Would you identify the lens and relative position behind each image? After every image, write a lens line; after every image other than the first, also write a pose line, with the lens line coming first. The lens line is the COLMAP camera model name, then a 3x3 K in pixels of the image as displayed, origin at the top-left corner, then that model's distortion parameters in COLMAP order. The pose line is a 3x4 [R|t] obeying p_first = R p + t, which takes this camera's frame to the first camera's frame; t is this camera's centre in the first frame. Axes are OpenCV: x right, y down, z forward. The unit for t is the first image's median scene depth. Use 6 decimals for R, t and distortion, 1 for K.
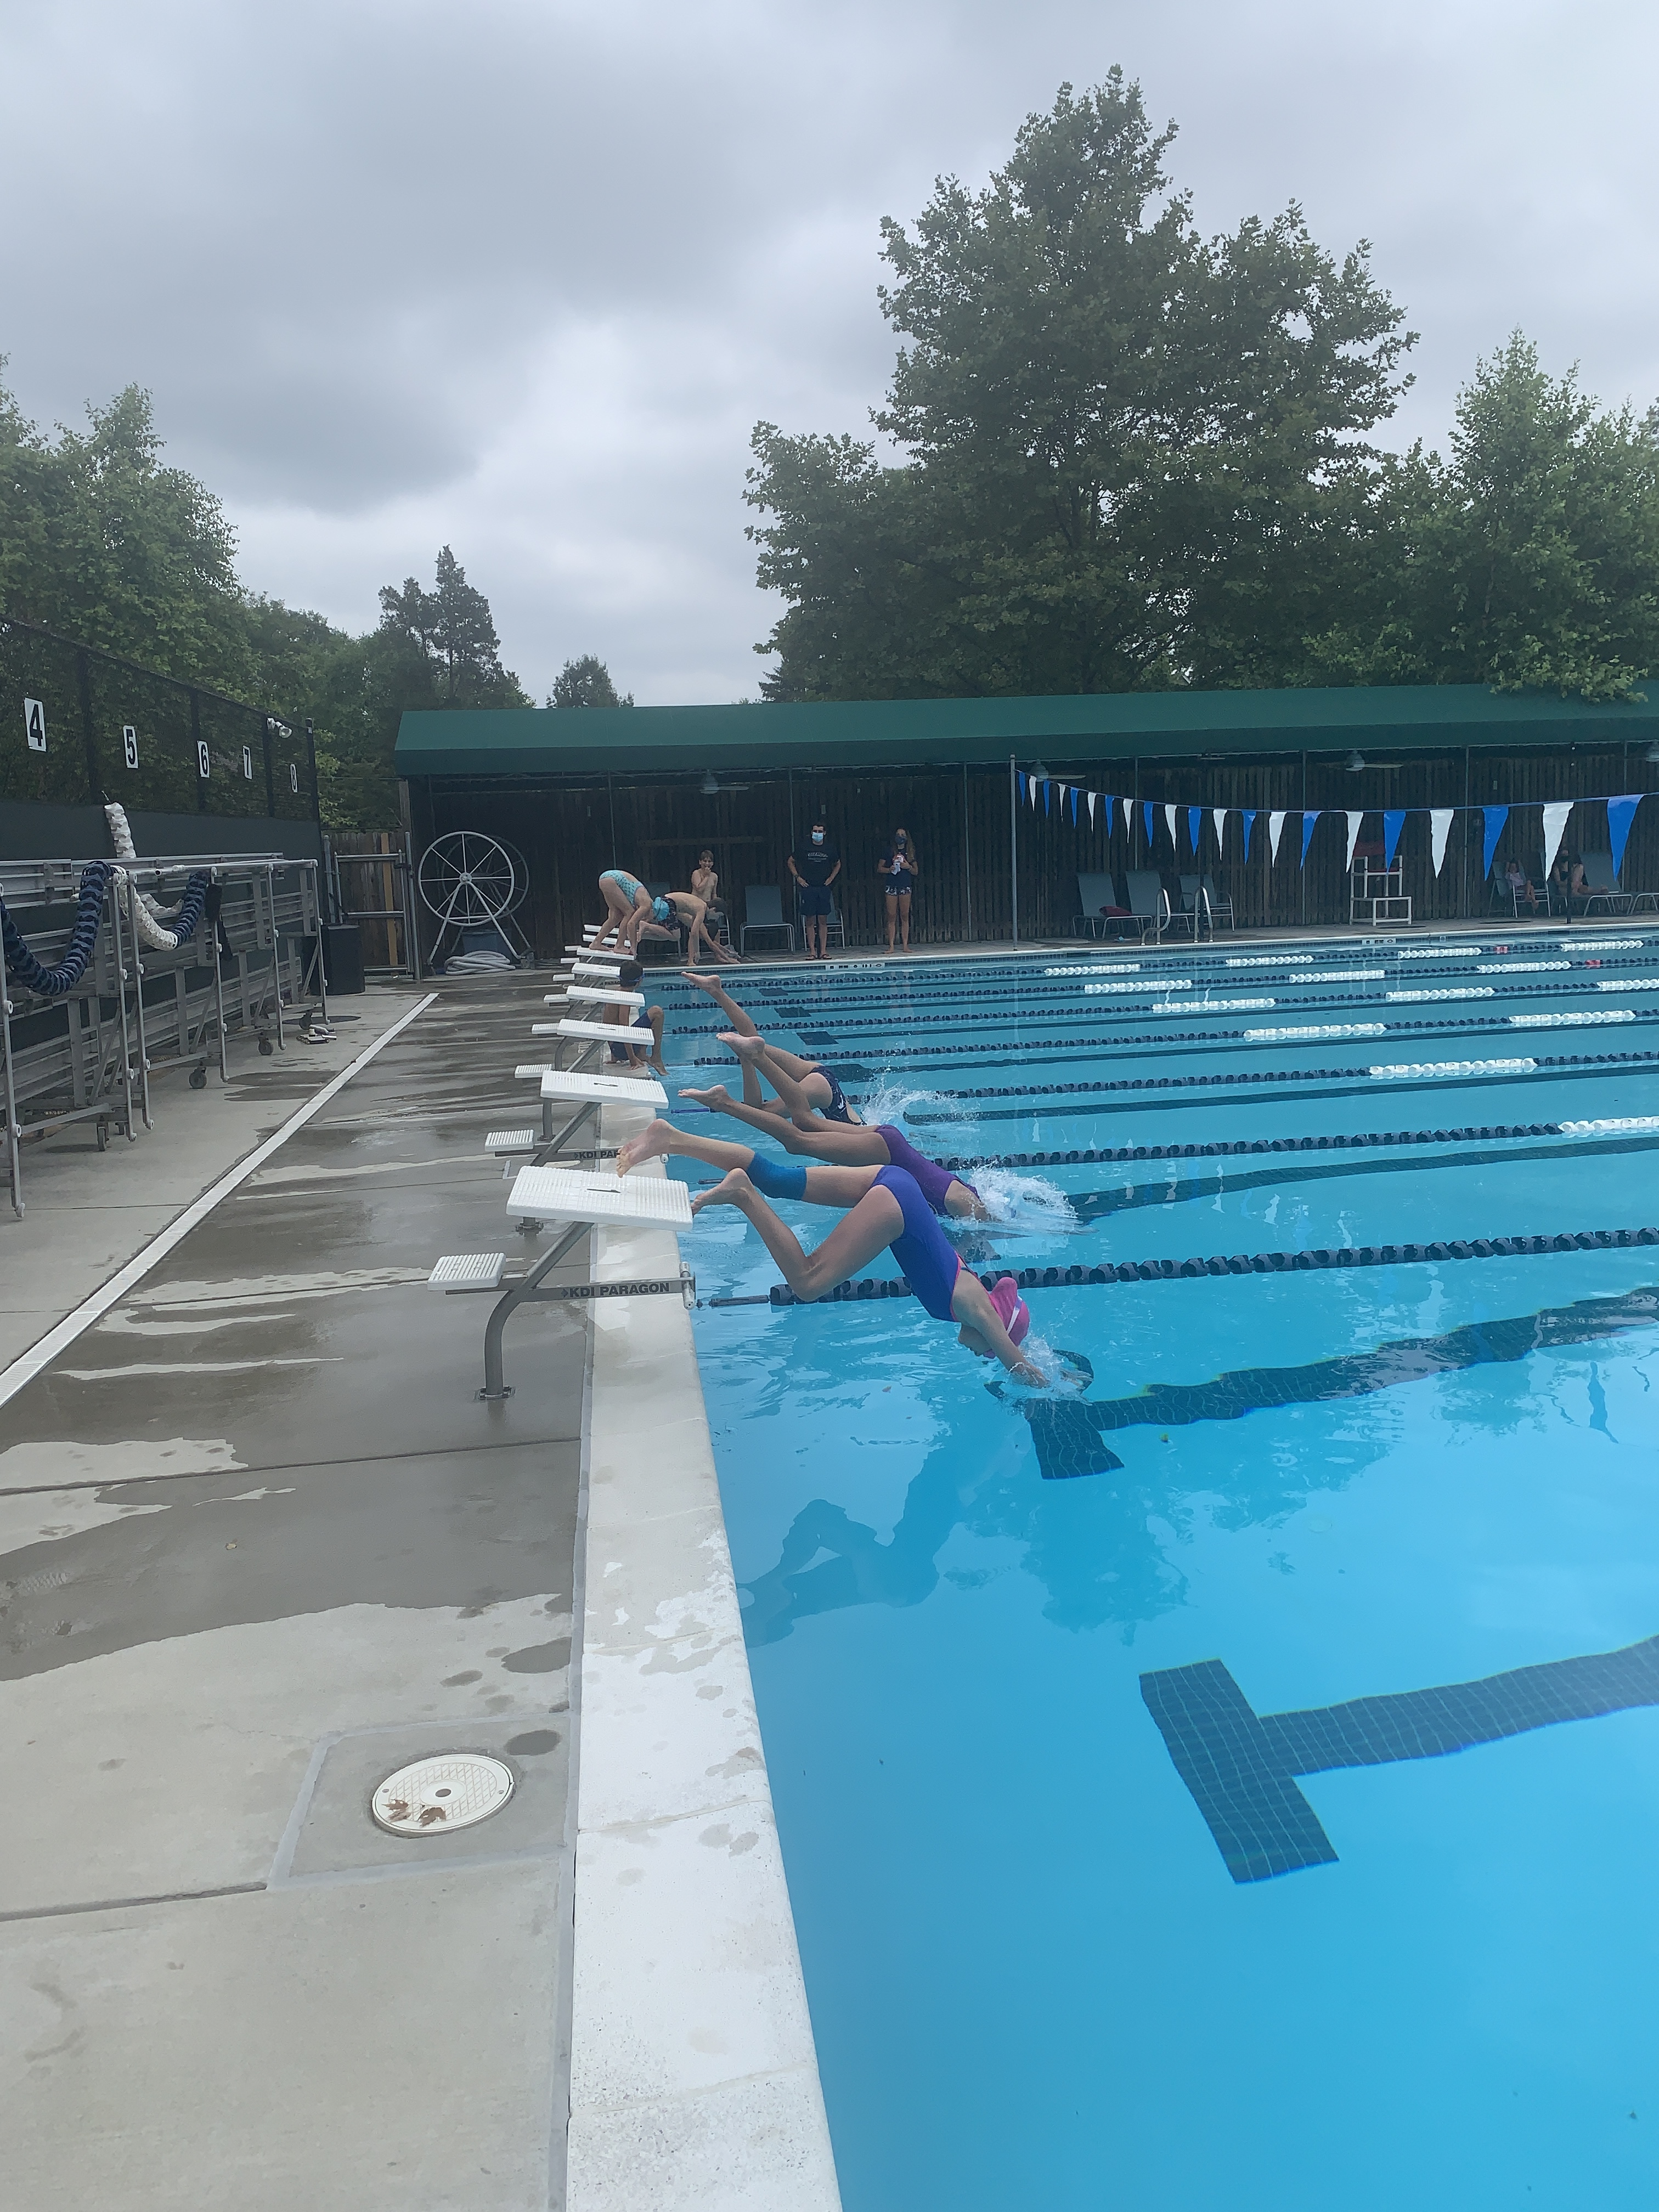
lens RADIAL K [[1629.2, 0, 766.4], [0, 1629.2, 1111.8], [0, 0, 1]] dist [0.009987, -0.003894]
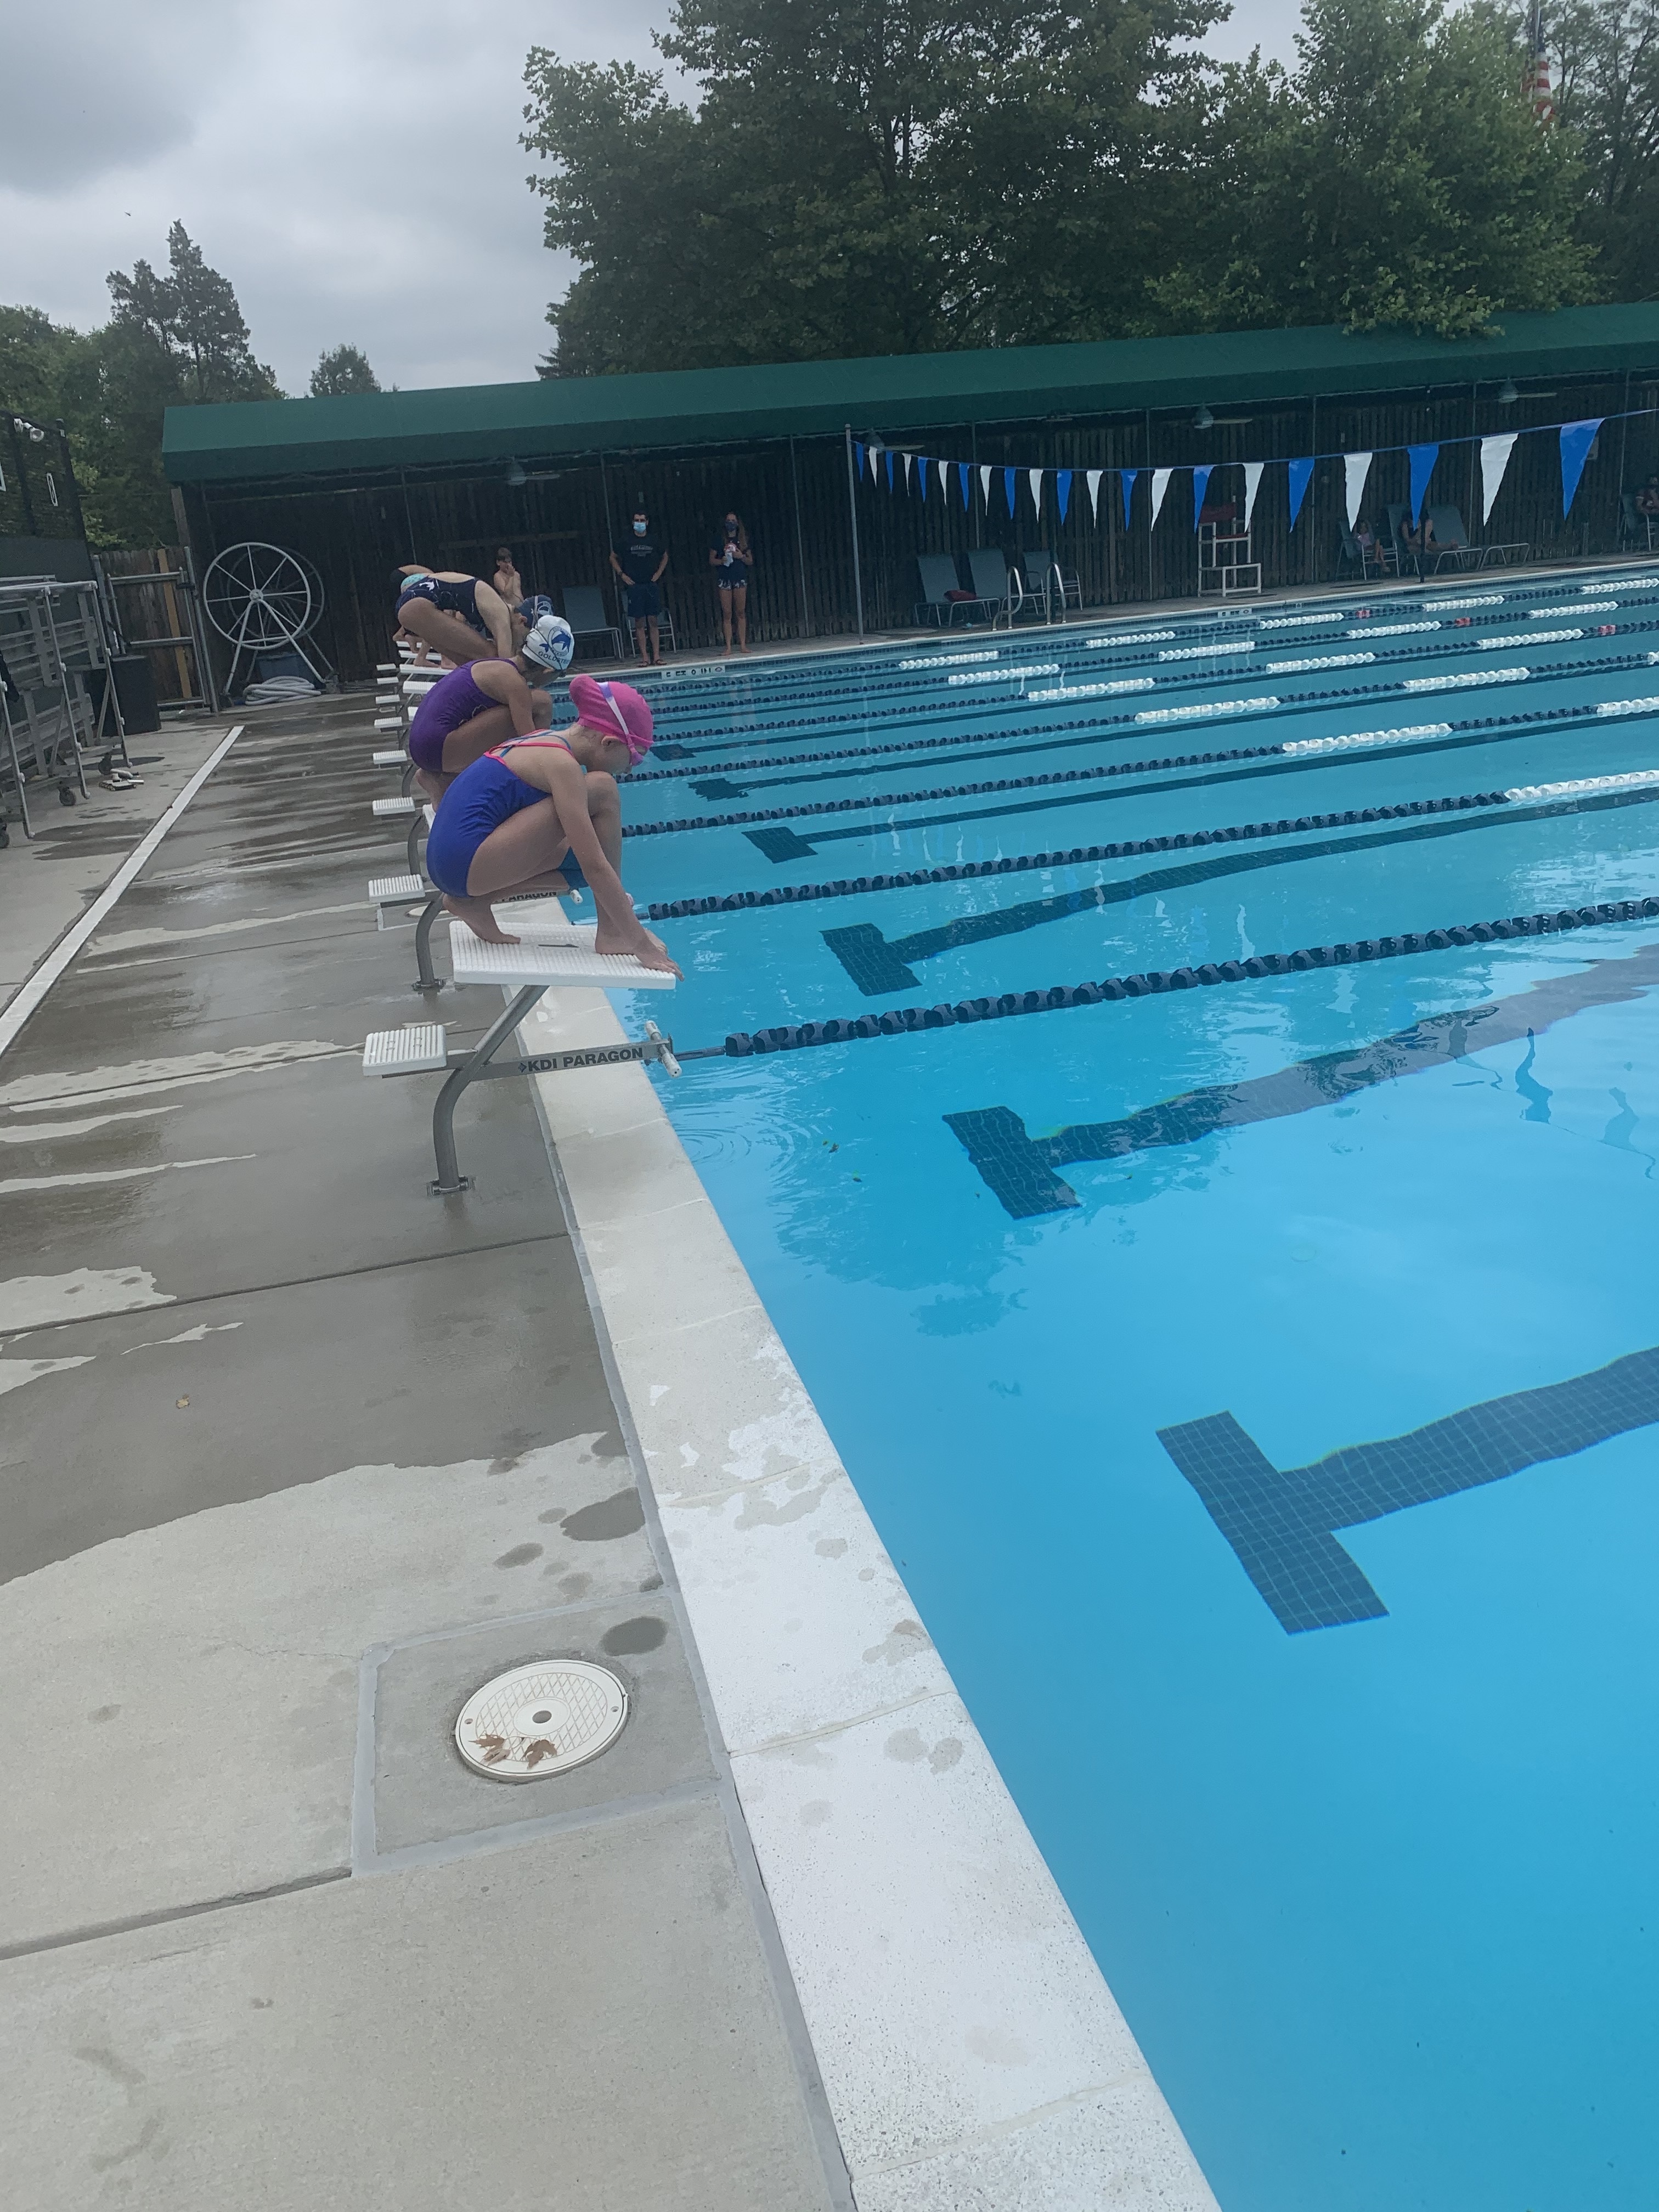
lens RADIAL K [[1642.3, 0, 712.7], [0, 1642.3, 1078.0], [0, 0, 1]] dist [0.004657, 0.007113]
pose [[0.994189, -0.076374, 0.075865, -0.022028], [0.064171, 0.986298, 0.151981, -0.001292], [-0.086433, -0.146229, 0.985468, 0.035262]]
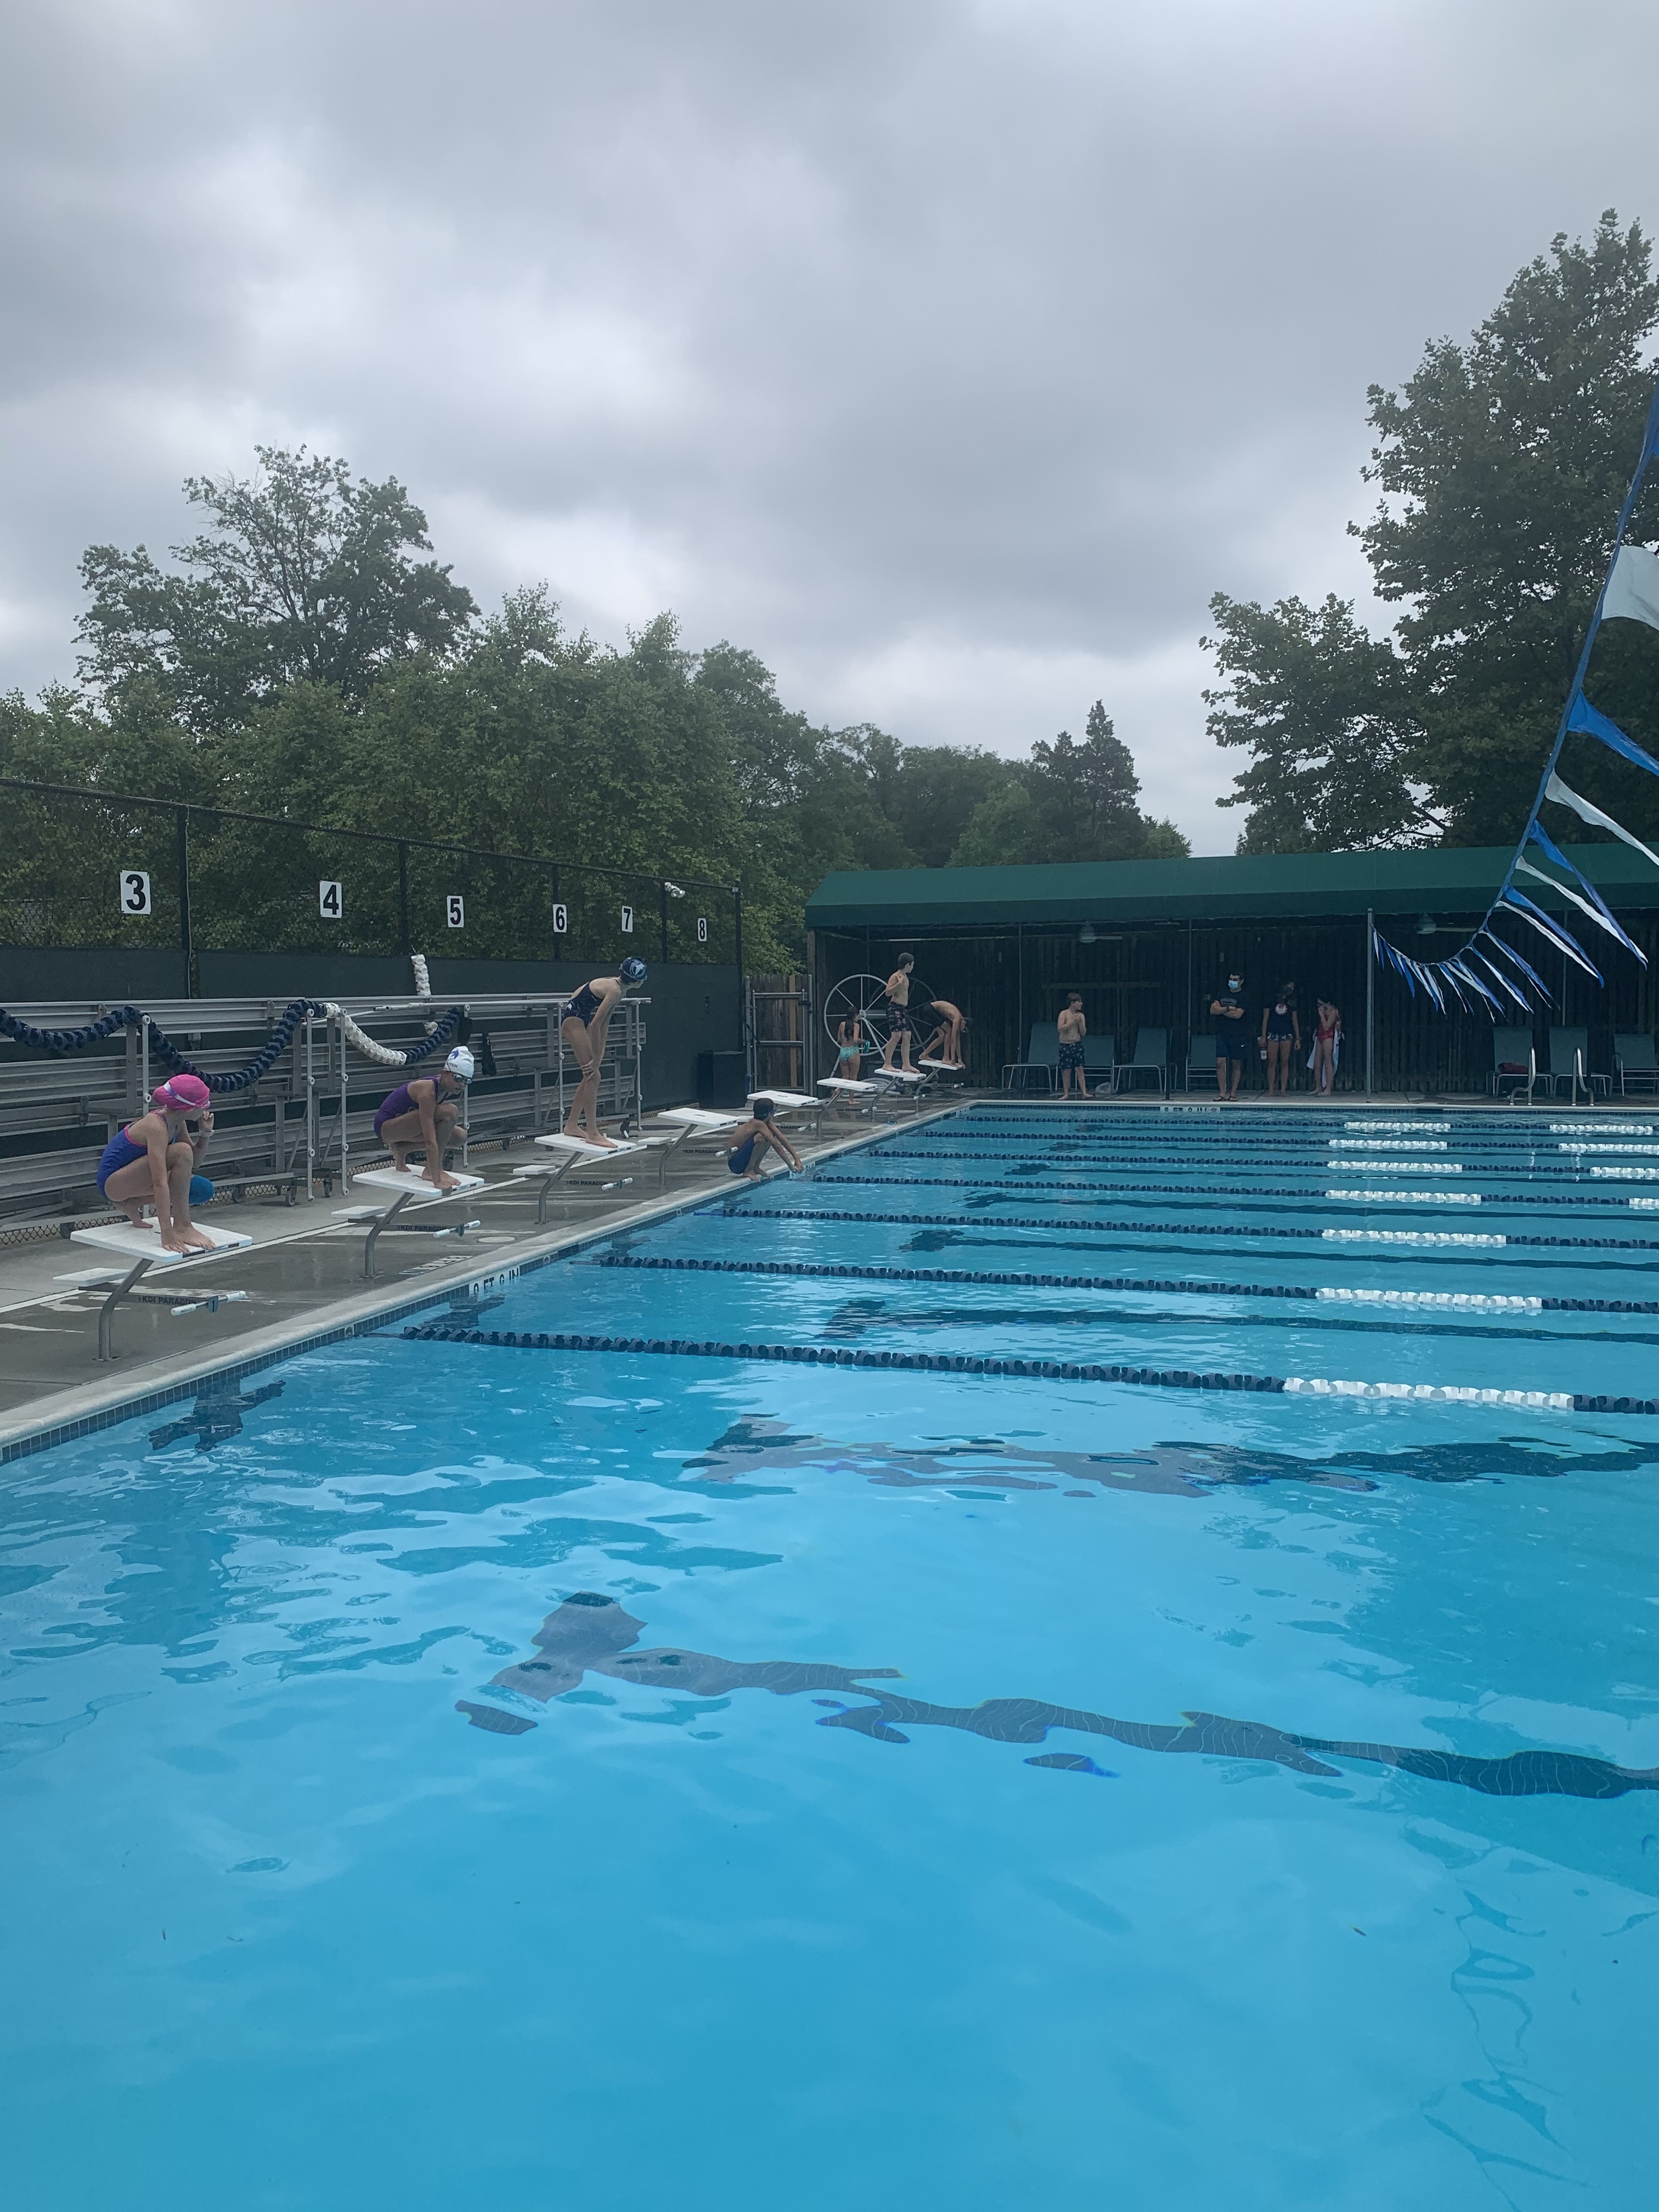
lens RADIAL K [[1633.0, 0, 829.5], [0, 1633.0, 1106.0], [0, 0, 1]] dist [0.051499, -0.068943]
pose [[0.909870, 0.053640, -0.411411, 0.267192], [-0.087281, 0.994164, -0.063409, -0.005594], [0.405609, 0.093602, 0.909242, -0.041639]]
